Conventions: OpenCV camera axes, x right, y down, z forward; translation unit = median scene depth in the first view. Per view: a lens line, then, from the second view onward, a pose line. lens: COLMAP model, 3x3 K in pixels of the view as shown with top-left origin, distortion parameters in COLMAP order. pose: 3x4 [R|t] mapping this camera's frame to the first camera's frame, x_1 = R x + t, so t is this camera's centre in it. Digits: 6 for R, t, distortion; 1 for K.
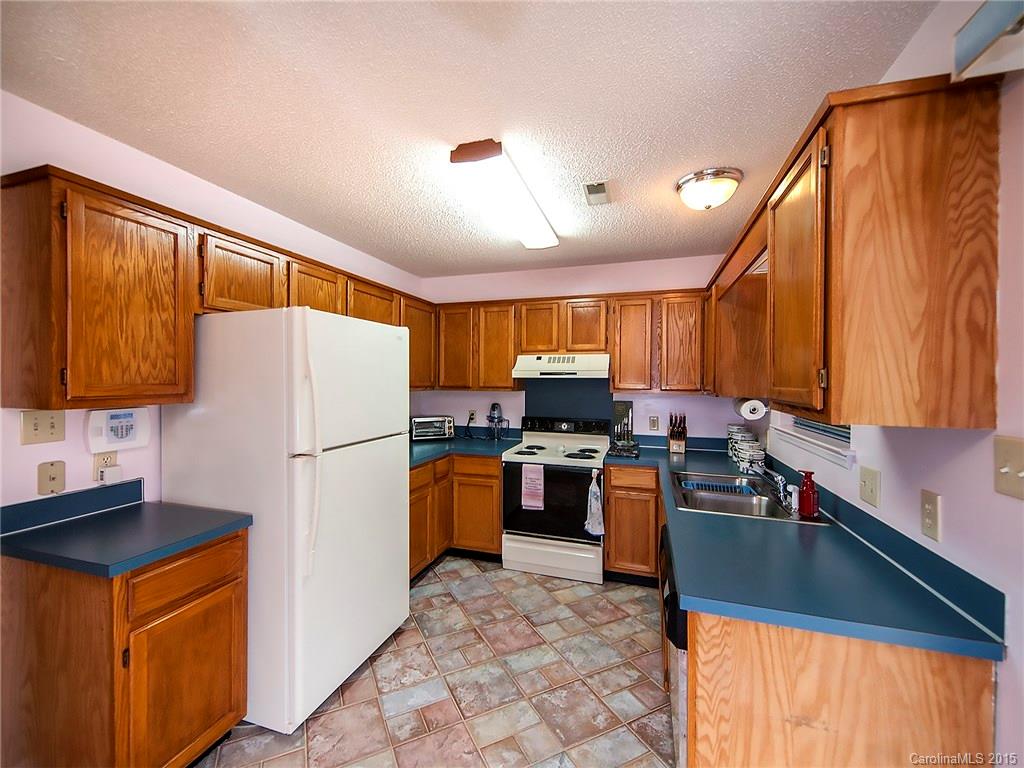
lens RADIAL K [[419.3, 0, 508.5], [0, 419.3, 378.0], [0, 0, 1]] dist [-0.000749, -0.001159]
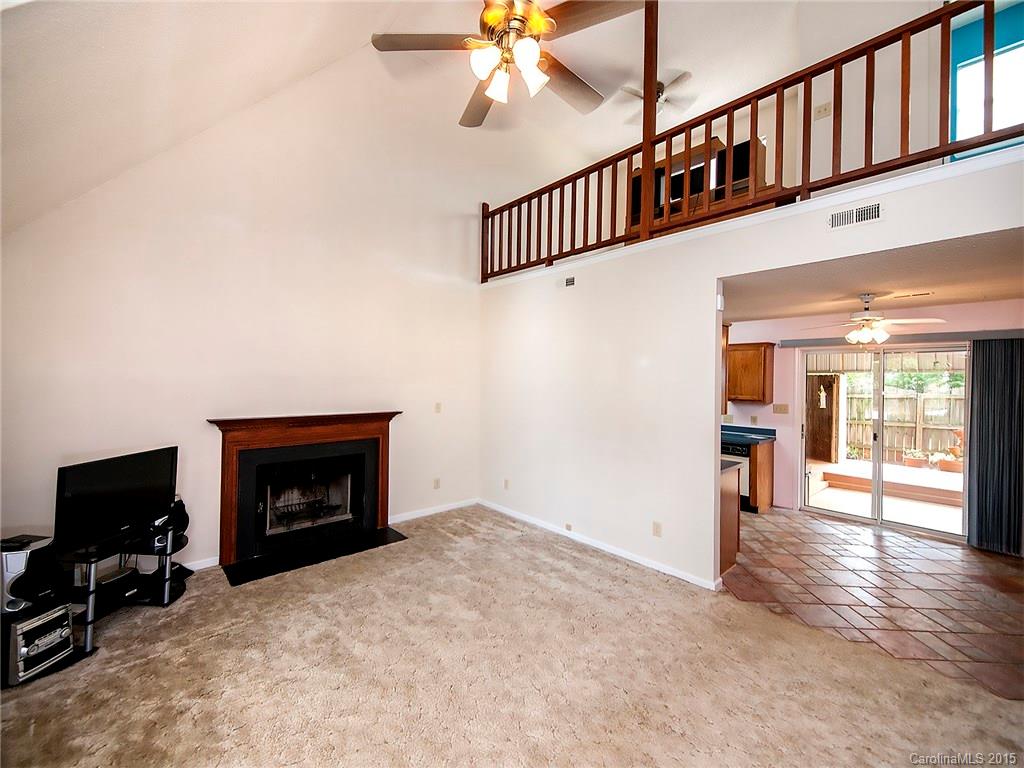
lens RADIAL K [[419.3, 0, 506.8], [0, 419.3, 377.9], [0, 0, 1]] dist [-0.000749, -0.001159]
pose [[0.498989, -0.007700, 0.866574, -2.371888], [-0.009279, 0.999856, 0.014228, -0.114076], [-0.866559, -0.015141, 0.498846, 0.520532]]
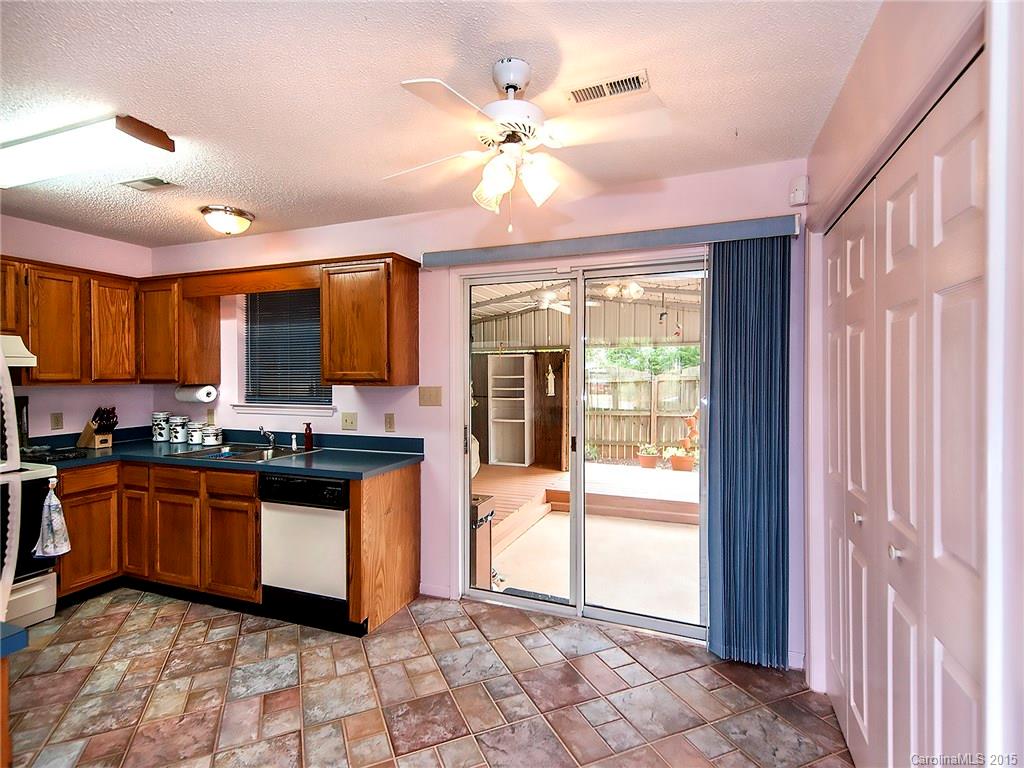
lens RADIAL K [[492.0, 0, 511.8], [0, 492.0, 378.0], [0, 0, 1]] dist [0.003781, 0.000076]
pose [[0.037467, -0.020123, 0.999095, -0.910318], [-0.002751, 0.999791, 0.020240, -0.000459], [-0.999294, -0.003507, 0.037404, 0.081904]]
